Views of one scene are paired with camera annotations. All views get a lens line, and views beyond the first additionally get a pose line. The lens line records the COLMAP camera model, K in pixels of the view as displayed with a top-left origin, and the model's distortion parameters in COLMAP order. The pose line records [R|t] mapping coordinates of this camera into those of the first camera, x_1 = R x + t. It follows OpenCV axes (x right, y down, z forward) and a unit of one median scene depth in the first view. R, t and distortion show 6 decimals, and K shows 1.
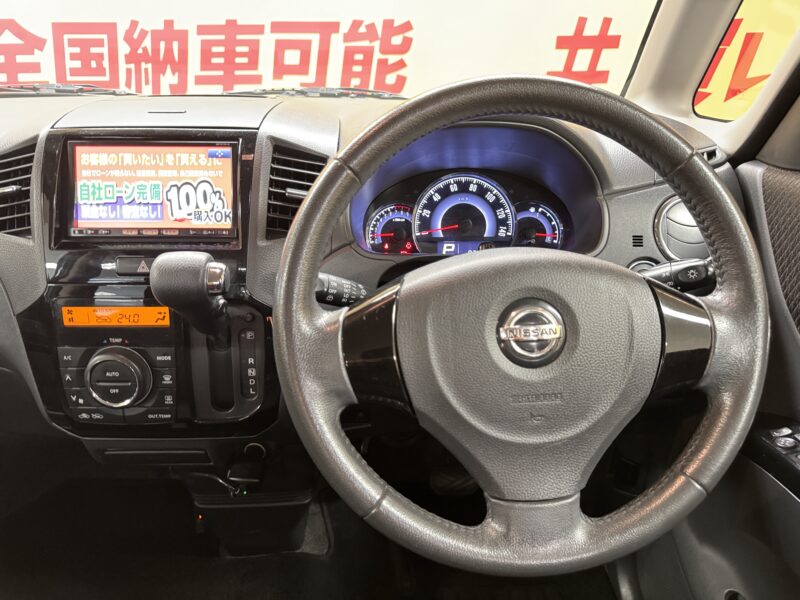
lens RADIAL K [[574.2, 0, 389.4], [0, 574.2, 296.4], [0, 0, 1]] dist [0.011821, -0.026744]
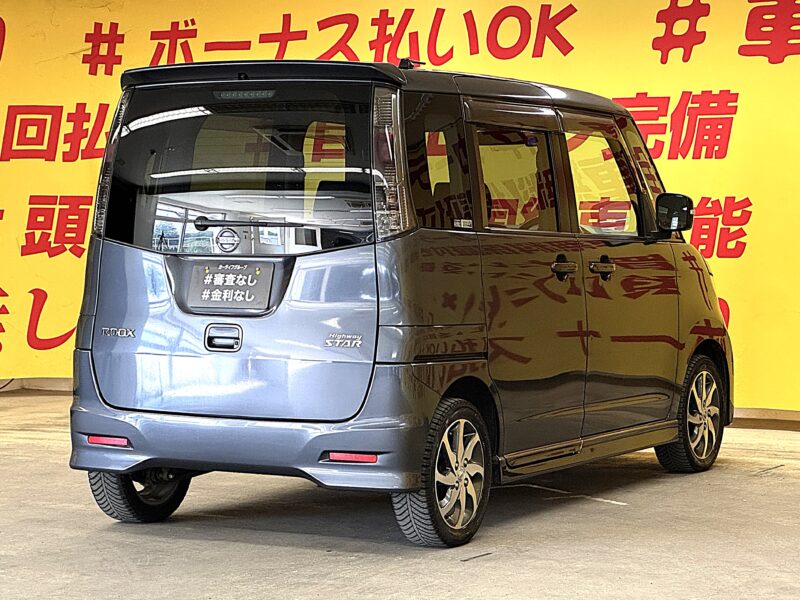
lens RADIAL K [[2283.7, 0, 387.4], [0, 2283.7, 310.7], [0, 0, 1]] dist [0.188088, 0.000000]
pose [[0.867135, 0.024033, -0.497492, 1.706640], [-0.205571, 0.927061, -0.313527, 1.325699], [0.453670, 0.374141, 0.808828, -2.974647]]
